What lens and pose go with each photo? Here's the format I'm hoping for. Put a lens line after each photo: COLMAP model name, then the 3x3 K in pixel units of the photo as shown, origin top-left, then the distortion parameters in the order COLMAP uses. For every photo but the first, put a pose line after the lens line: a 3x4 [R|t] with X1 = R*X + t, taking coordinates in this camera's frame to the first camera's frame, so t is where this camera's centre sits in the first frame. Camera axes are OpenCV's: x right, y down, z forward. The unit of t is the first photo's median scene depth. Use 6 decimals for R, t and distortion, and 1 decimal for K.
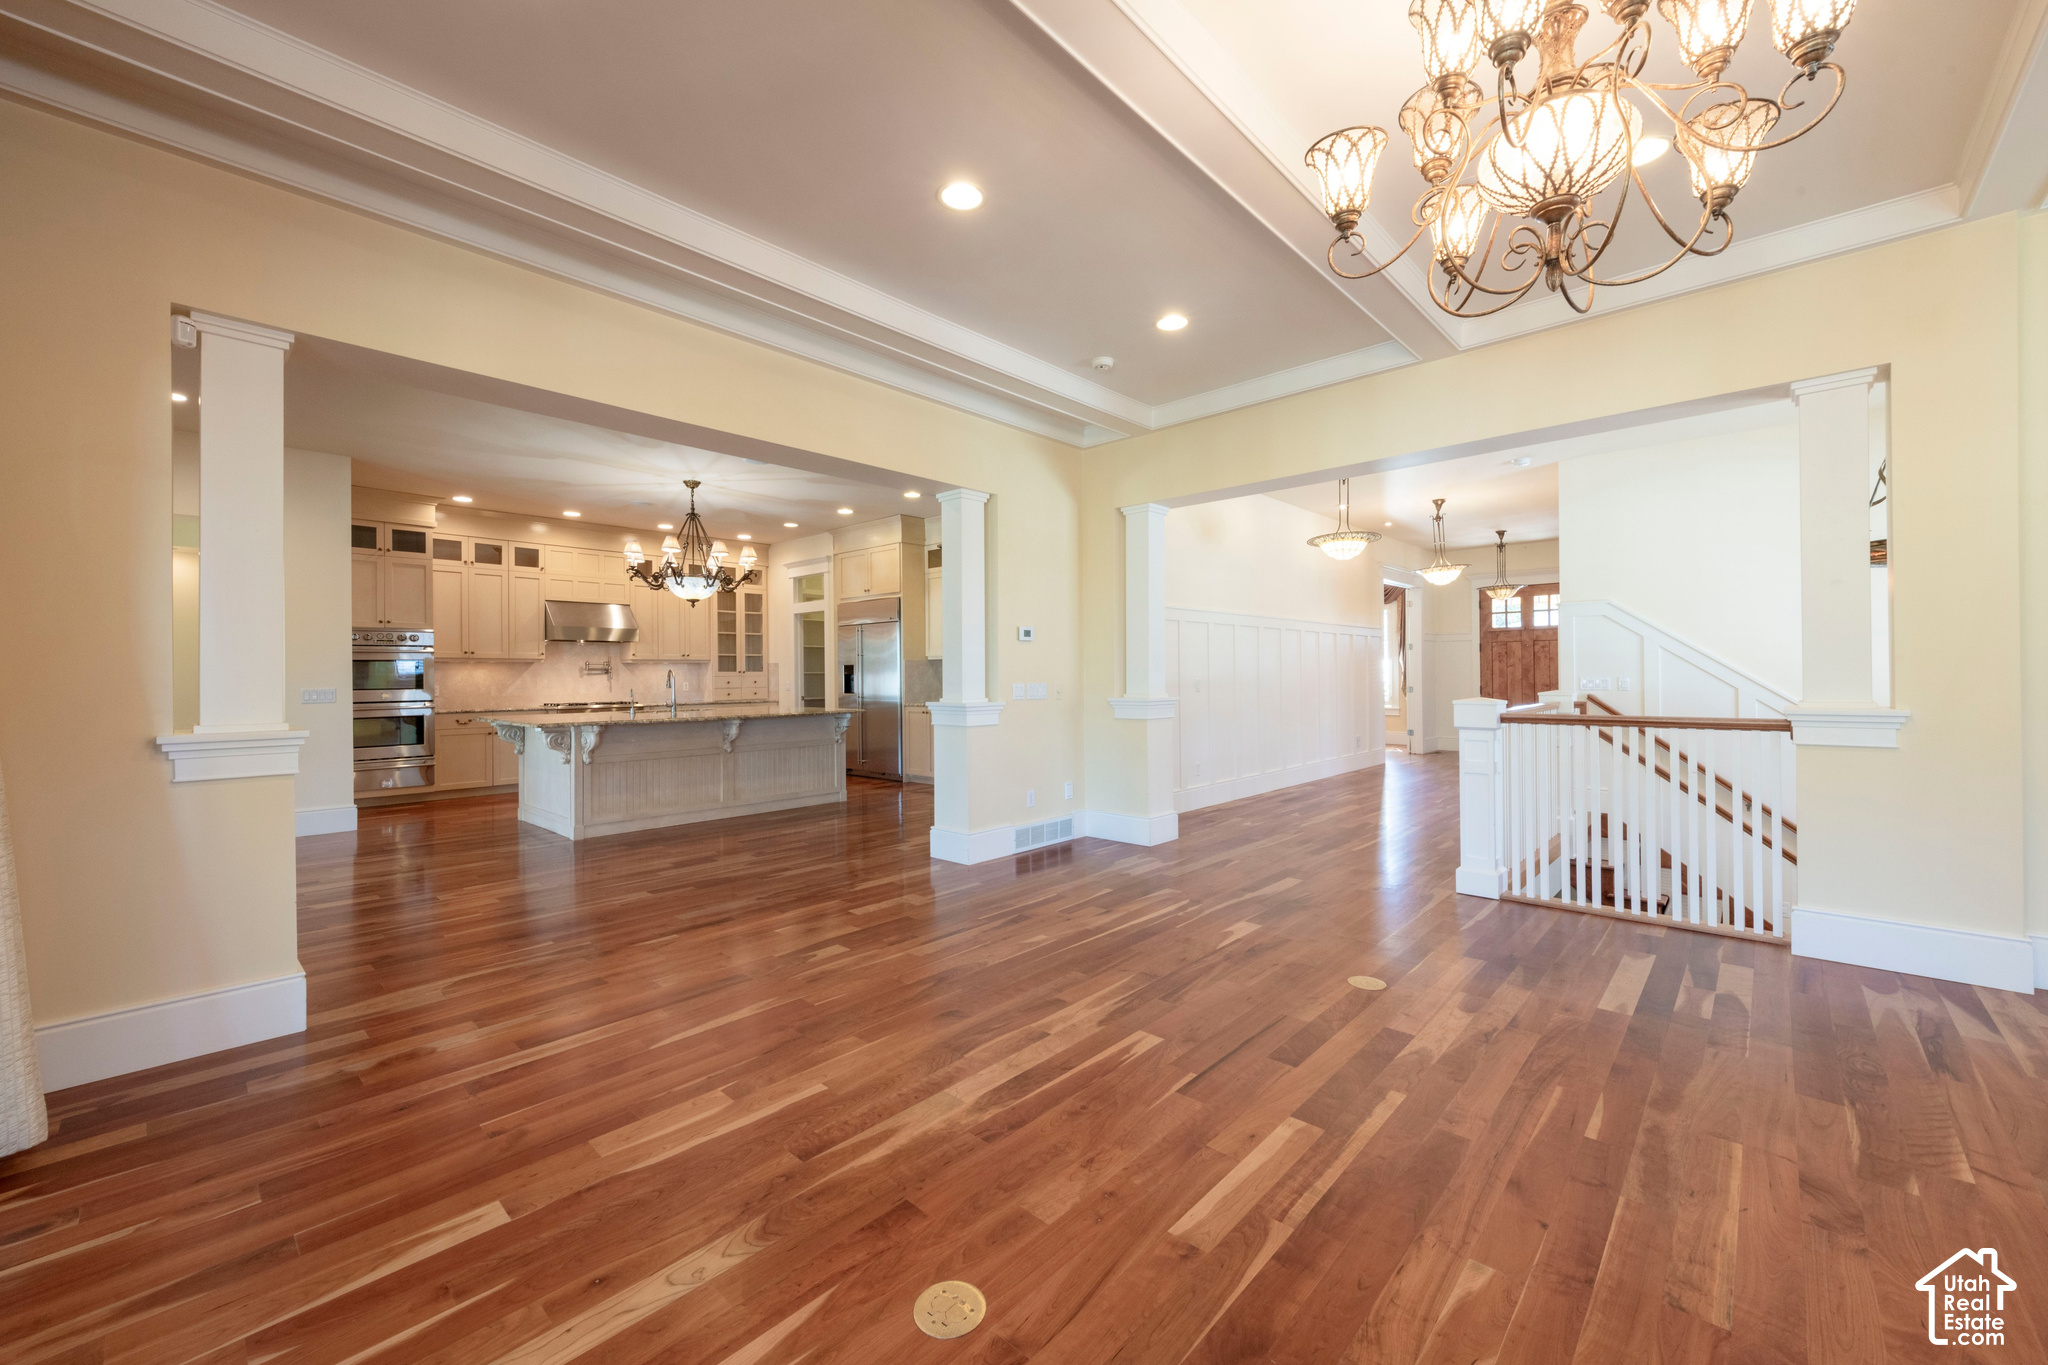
lens RADIAL K [[803.5, 0, 1020.8], [0, 803.5, 677.9], [0, 0, 1]] dist [0.000757, 0.000017]
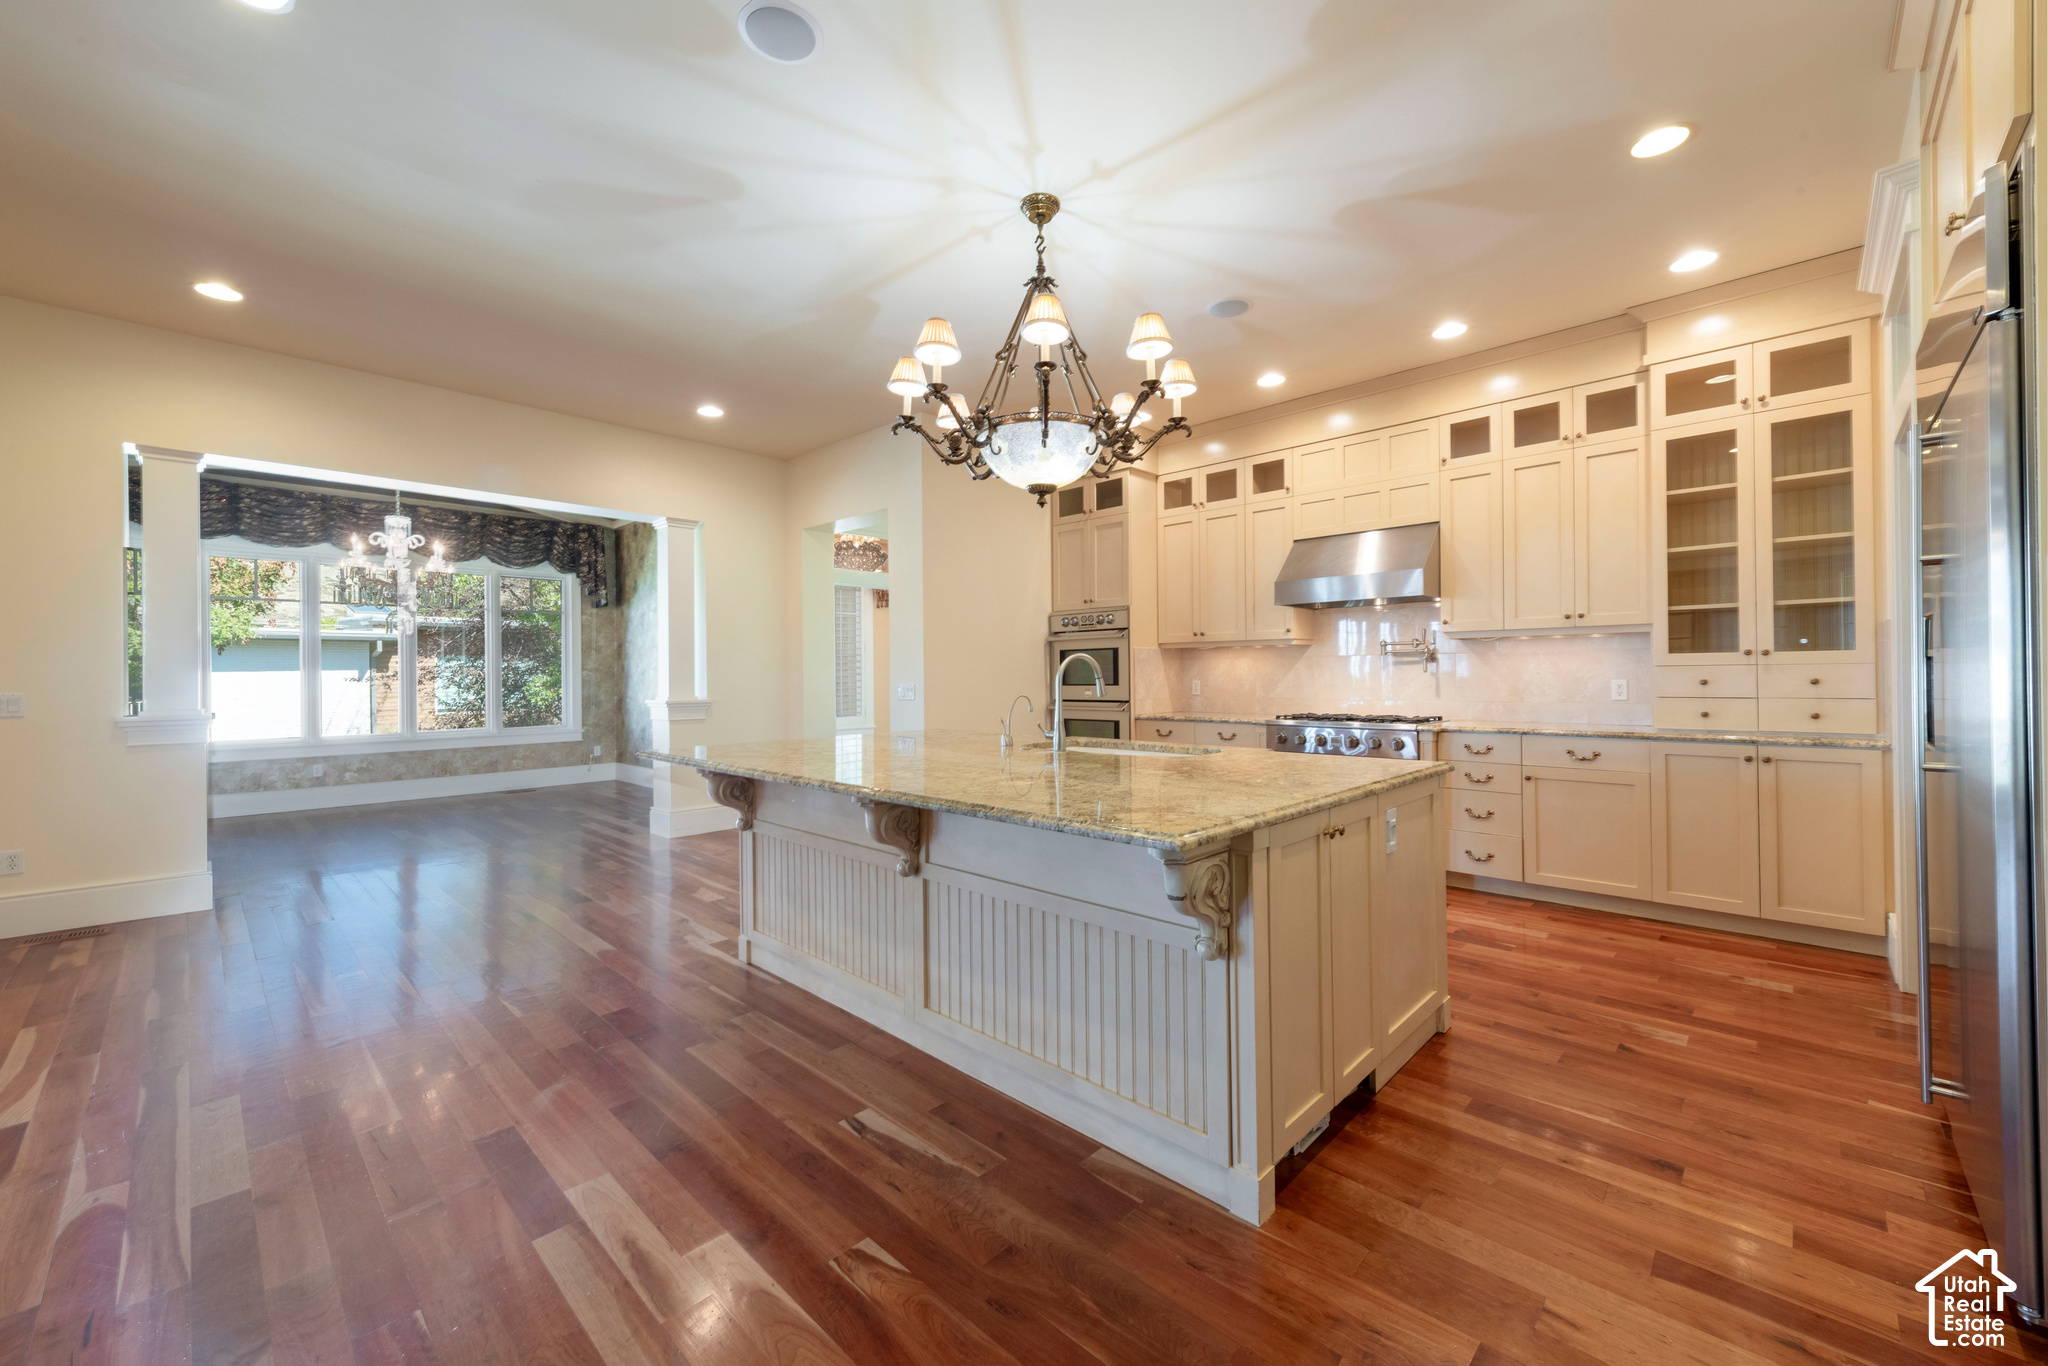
lens RADIAL K [[803.5, 0, 1021.0], [0, 803.5, 672.8], [0, 0, 1]] dist [0.000757, 0.000017]
pose [[-0.022135, 0.007577, -0.999726, 0.011090], [0.007547, 0.999944, 0.007411, -0.004060], [0.999726, -0.007381, -0.022191, 0.793982]]
